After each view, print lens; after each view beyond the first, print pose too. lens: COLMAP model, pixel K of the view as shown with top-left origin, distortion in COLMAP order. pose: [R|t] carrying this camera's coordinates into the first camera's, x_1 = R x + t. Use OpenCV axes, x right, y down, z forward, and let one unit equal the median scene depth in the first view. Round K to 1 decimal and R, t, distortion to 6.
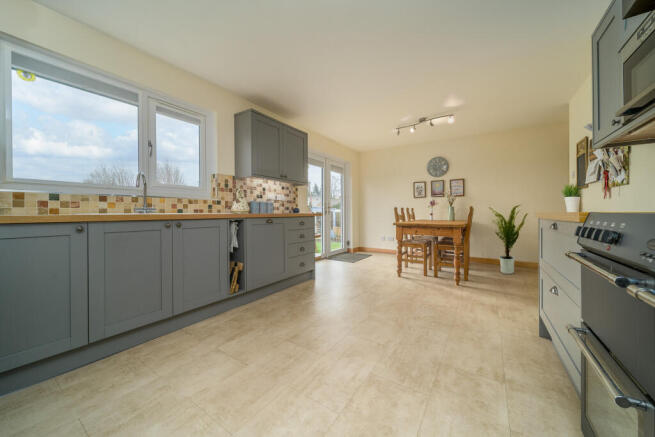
lens RADIAL K [[237.0, 0, 328.0], [0, 237.0, 214.3], [0, 0, 1]] dist [-0.003959, -0.000989]
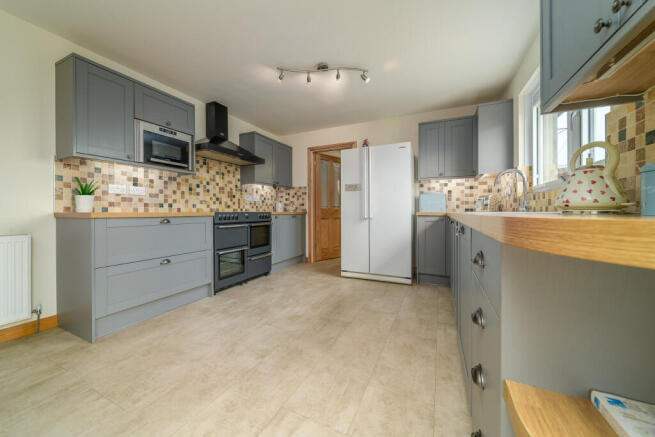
lens RADIAL K [[248.6, 0, 315.1], [0, 248.6, 211.0], [0, 0, 1]] dist [0.001280, 0.000169]
pose [[-0.993306, 0.004180, -0.115441, 0.071740], [0.003549, 0.999978, 0.005664, -0.009099], [0.115462, 0.005217, -0.993298, 1.221549]]
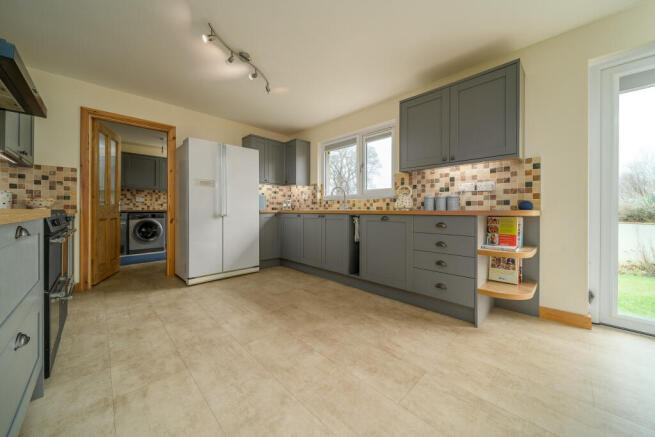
lens RADIAL K [[237.0, 0, 332.1], [0, 237.0, 210.3], [0, 0, 1]] dist [-0.003959, -0.000989]
pose [[-0.197603, 0.004178, -0.980273, 0.612587], [-0.008020, 0.999951, 0.005878, -0.005936], [0.980249, 0.009023, -0.197560, 0.833106]]
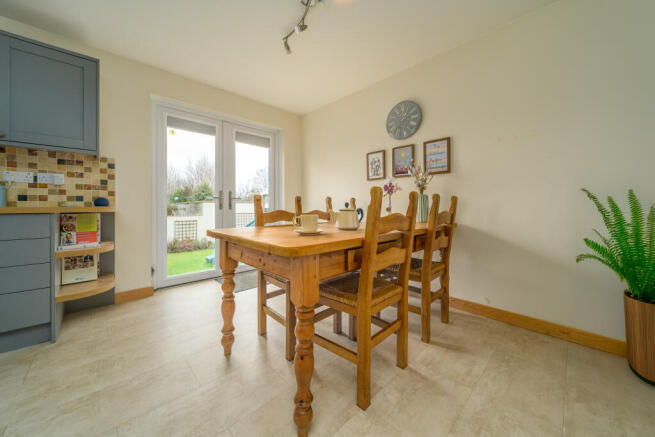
lens RADIAL K [[237.0, 0, 324.0], [0, 237.0, 208.0], [0, 0, 1]] dist [-0.003959, -0.000989]
pose [[0.975983, 0.002325, -0.217836, 0.641455], [-0.002739, 0.999995, -0.001599, -0.003228], [0.217831, 0.002157, 0.975984, 0.698605]]
